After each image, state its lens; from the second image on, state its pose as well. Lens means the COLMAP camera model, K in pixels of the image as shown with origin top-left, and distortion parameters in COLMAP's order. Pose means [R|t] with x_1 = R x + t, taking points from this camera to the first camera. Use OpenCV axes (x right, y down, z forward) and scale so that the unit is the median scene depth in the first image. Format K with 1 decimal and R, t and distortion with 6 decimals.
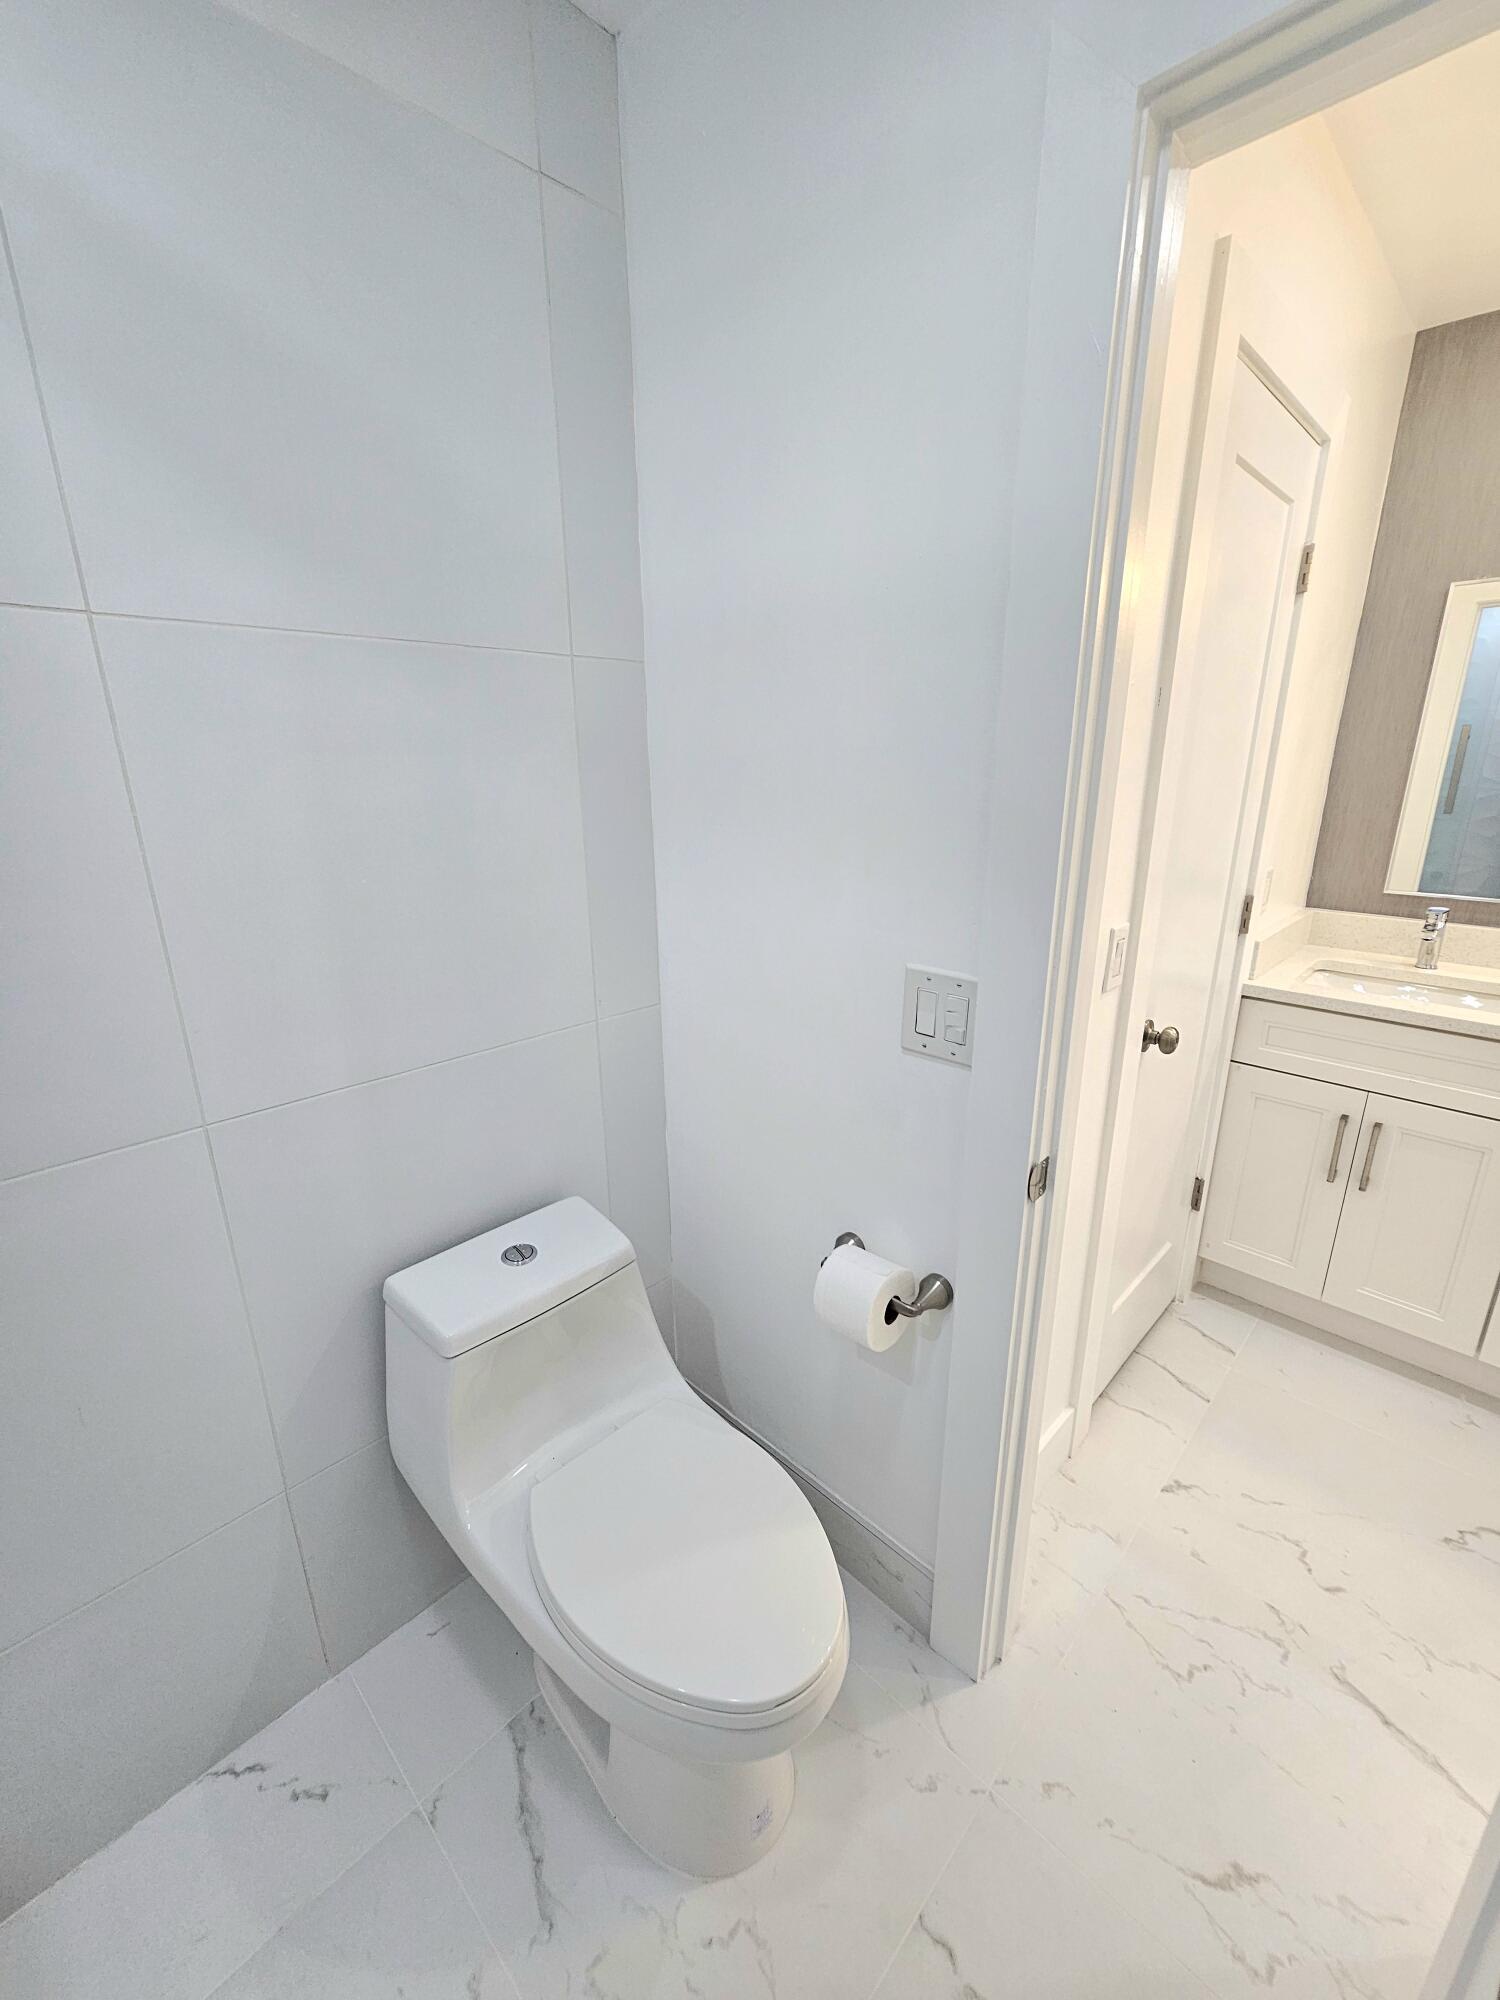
lens RADIAL K [[815.4, 0, 757.4], [0, 815.4, 1011.1], [0, 0, 1]] dist [-0.002231, 0.000129]
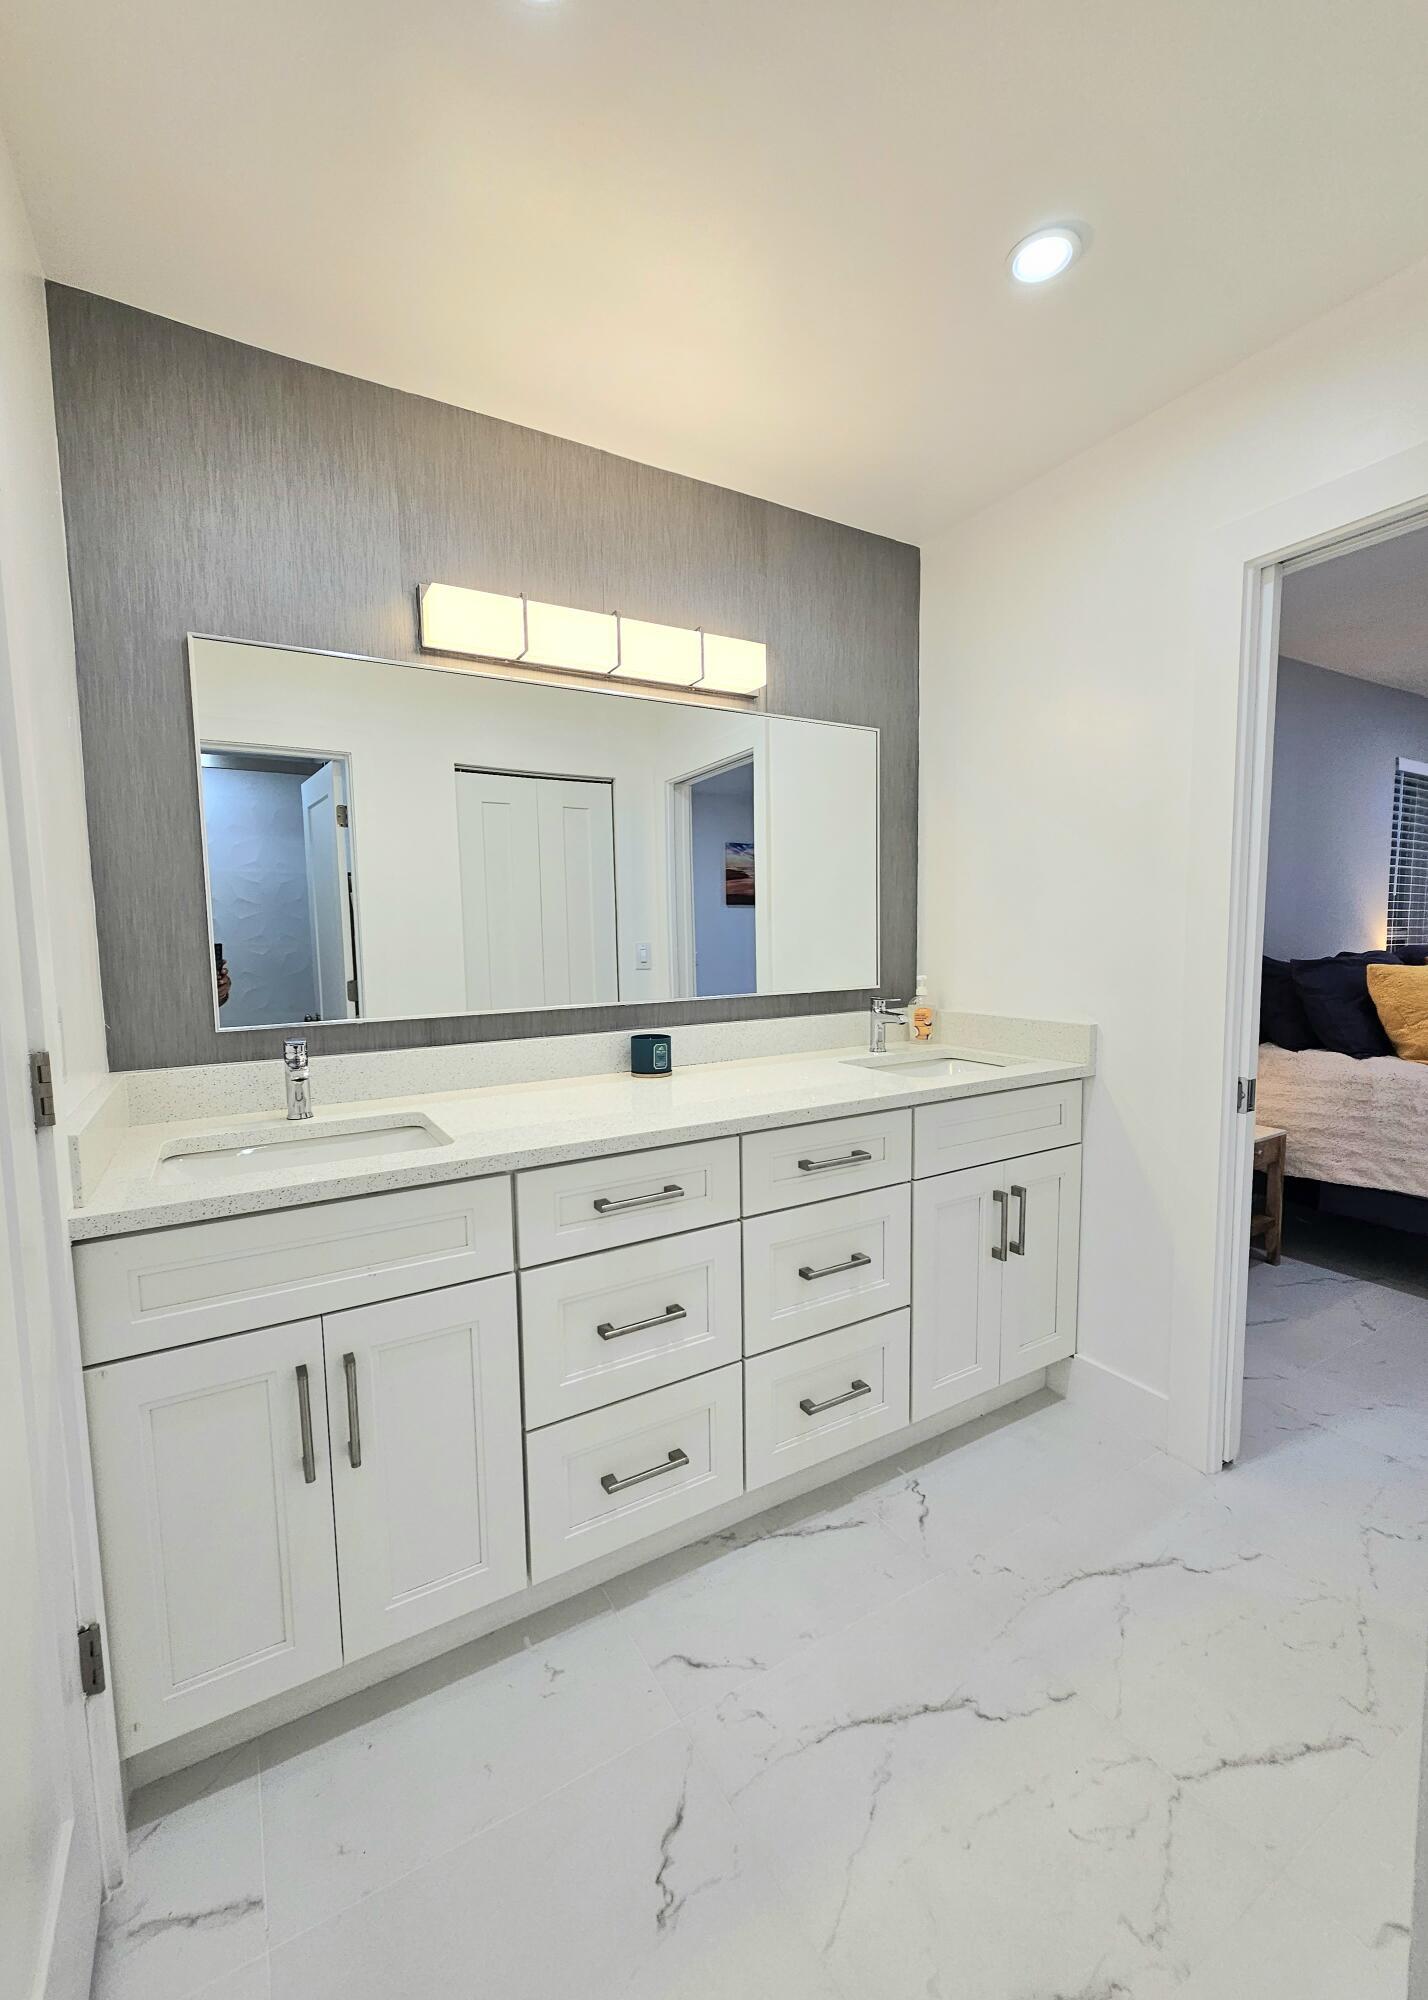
lens RADIAL K [[818.6, 0, 696.8], [0, 818.6, 1009.2], [0, 0, 1]] dist [0.001025, 0.000054]
pose [[0.283877, -0.085776, 0.955016, 0.214669], [0.300310, 0.953835, -0.003596, -0.038332], [-0.910619, 0.287822, 0.296531, 0.426425]]
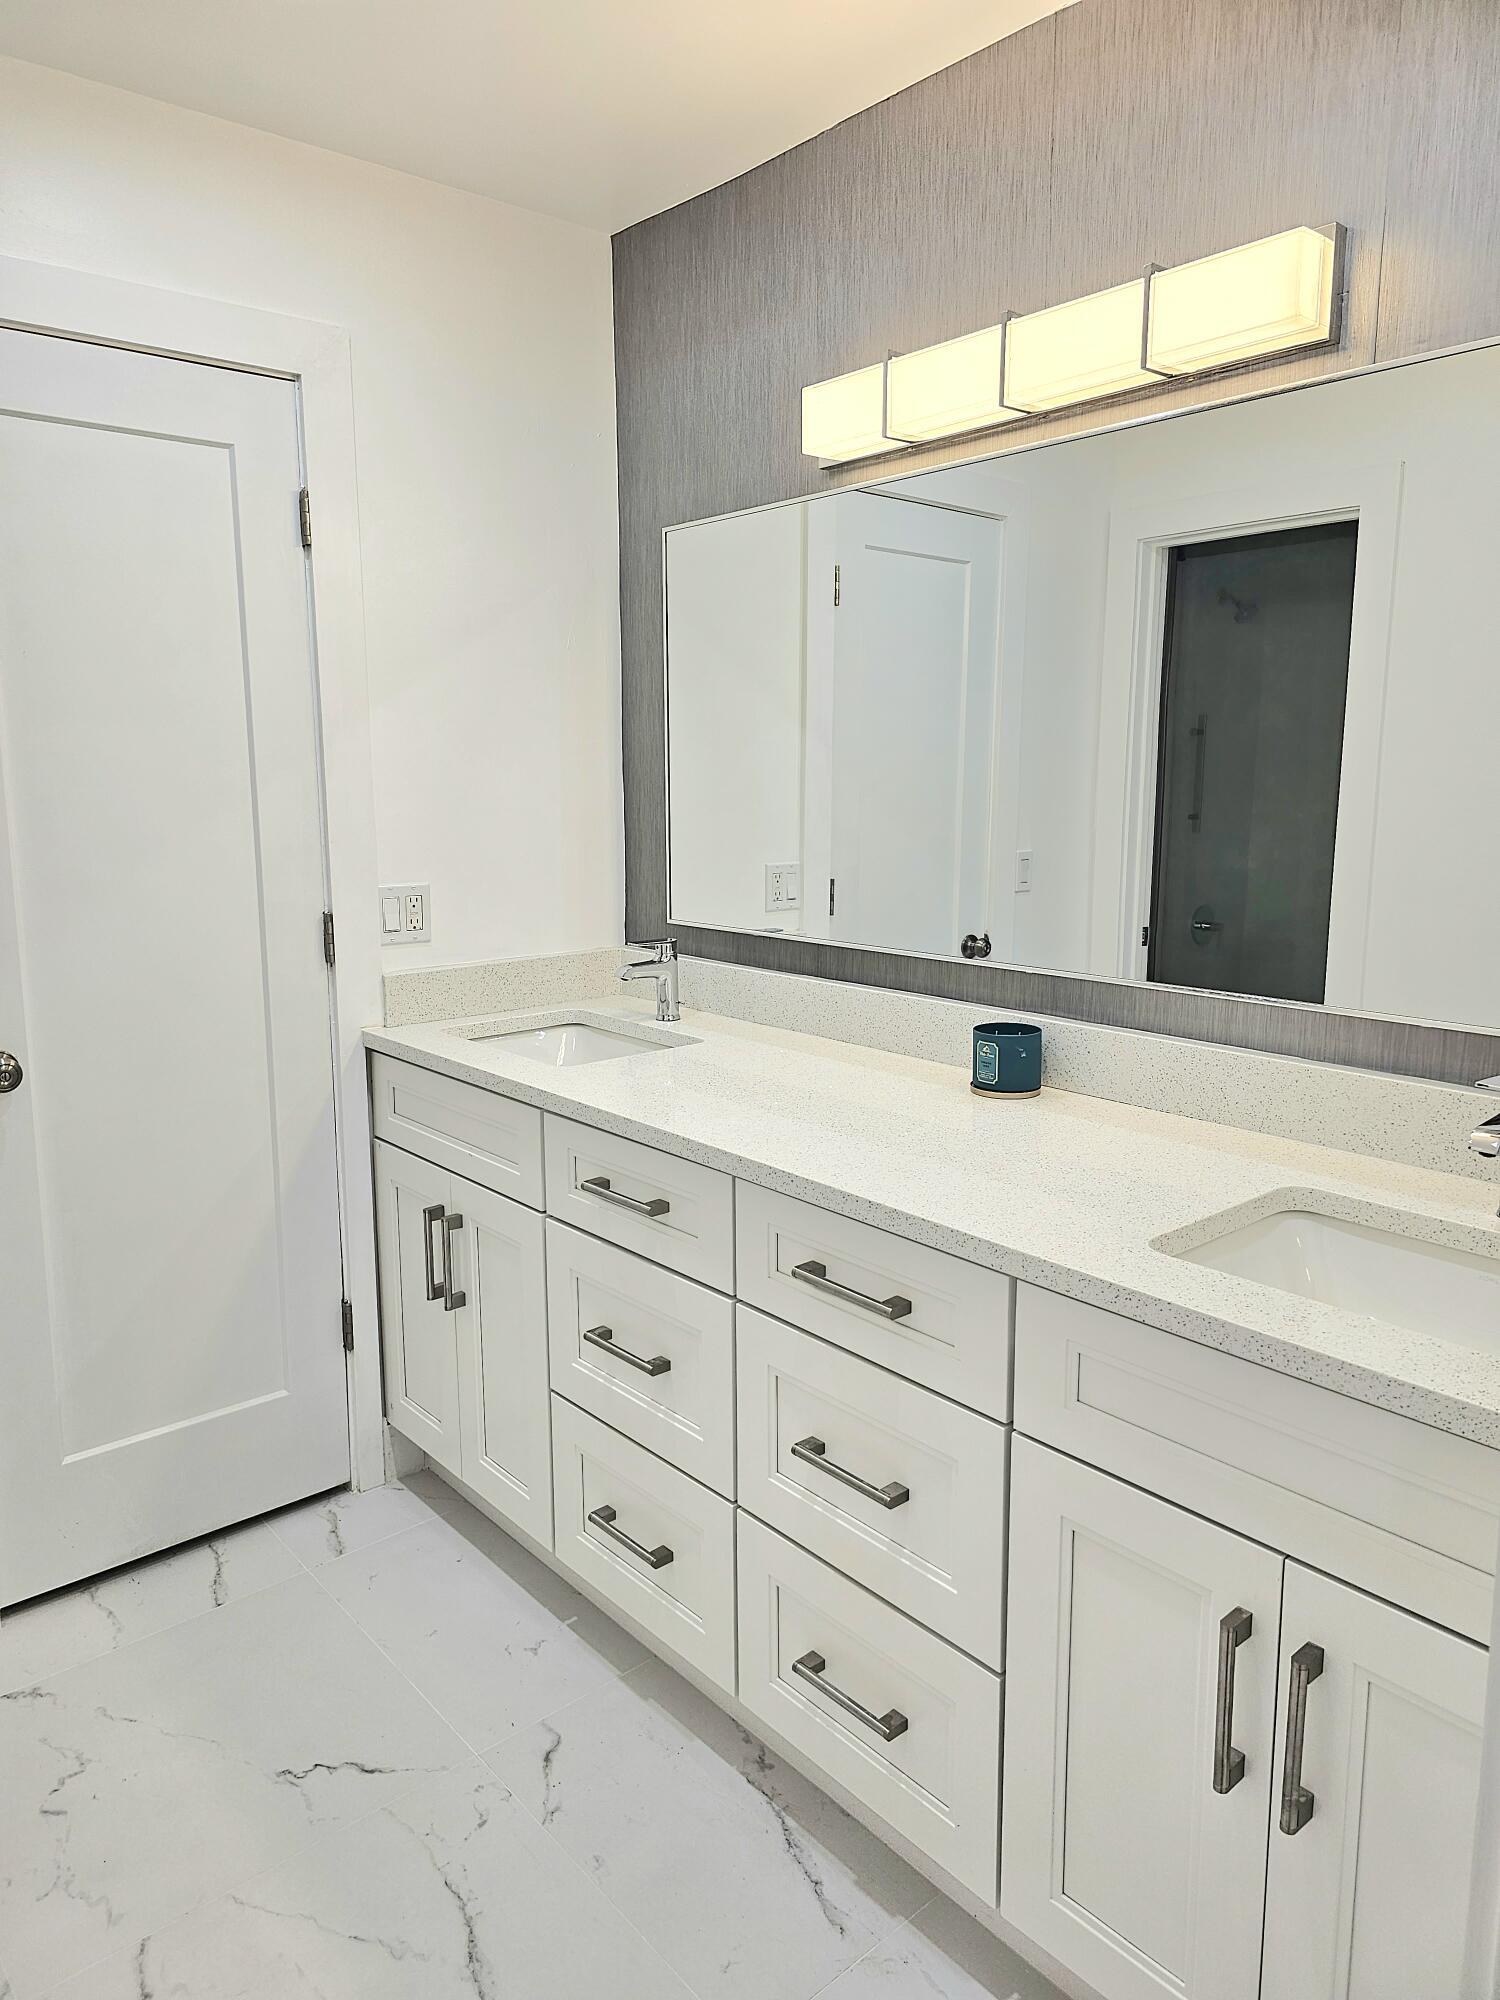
lens RADIAL K [[1359.7, 0, 758.6], [0, 1359.7, 984.7], [0, 0, 1]] dist [0.057892, -0.050079]
pose [[0.994526, 0.021427, -0.102269, 1.060186], [-0.035834, 0.989333, -0.141194, 0.087045], [0.098153, 0.144085, 0.984685, -0.212756]]
